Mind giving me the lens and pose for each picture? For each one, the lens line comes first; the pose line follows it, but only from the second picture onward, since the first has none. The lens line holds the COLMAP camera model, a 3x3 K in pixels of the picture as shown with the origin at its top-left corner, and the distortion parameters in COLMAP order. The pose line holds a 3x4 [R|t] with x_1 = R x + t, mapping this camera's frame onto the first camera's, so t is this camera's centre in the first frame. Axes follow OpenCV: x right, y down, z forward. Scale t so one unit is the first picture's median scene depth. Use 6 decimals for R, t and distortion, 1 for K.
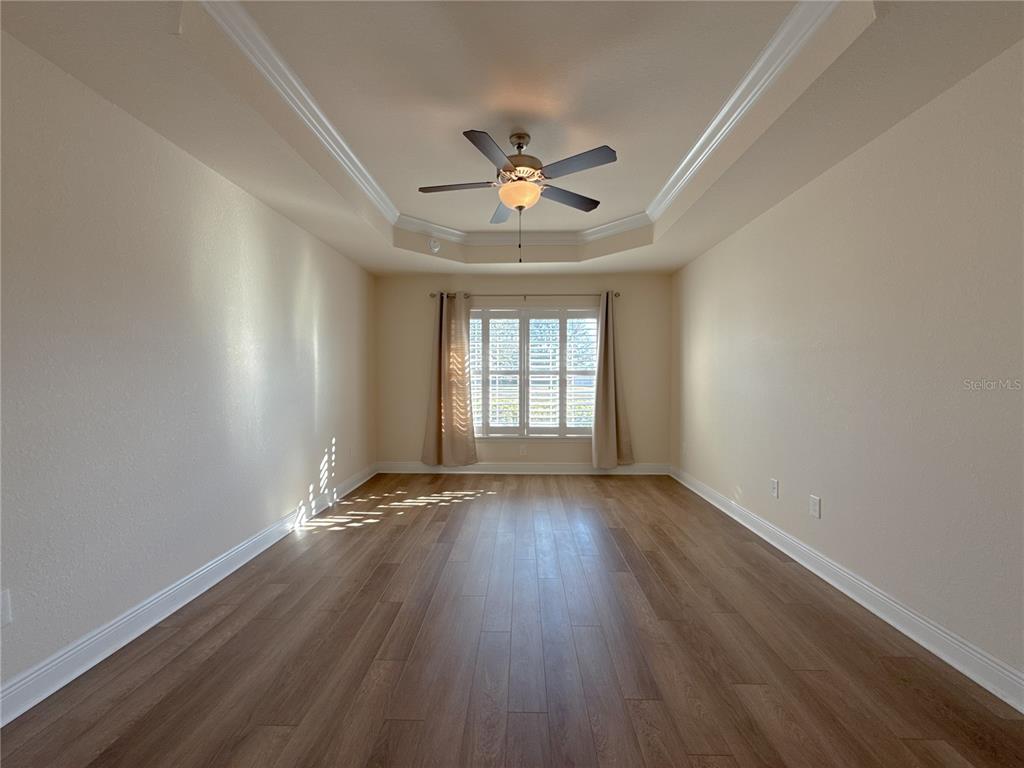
lens RADIAL K [[410.7, 0, 511.1], [0, 410.7, 386.4], [0, 0, 1]] dist [0.000906, -0.000396]
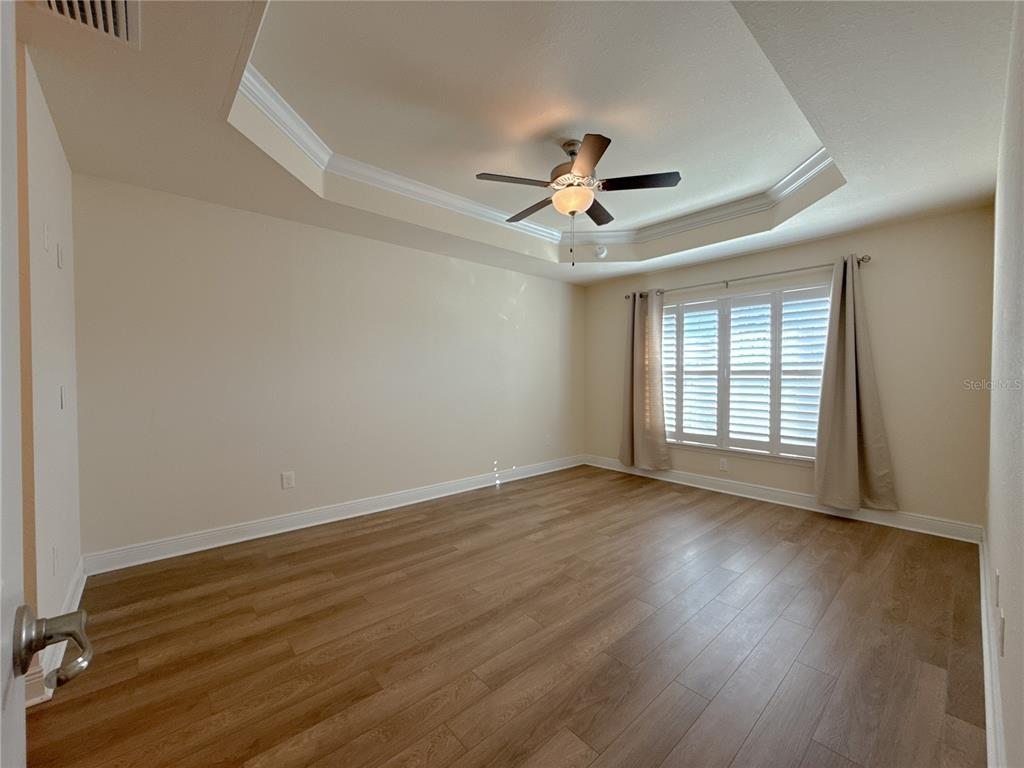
lens RADIAL K [[410.7, 0, 509.1], [0, 410.7, 378.9], [0, 0, 1]] dist [0.000906, -0.000396]
pose [[0.682815, 0.005689, -0.730569, 0.355172], [-0.022712, 0.999652, -0.013443, 0.001700], [0.730238, 0.025772, 0.682707, 0.098233]]
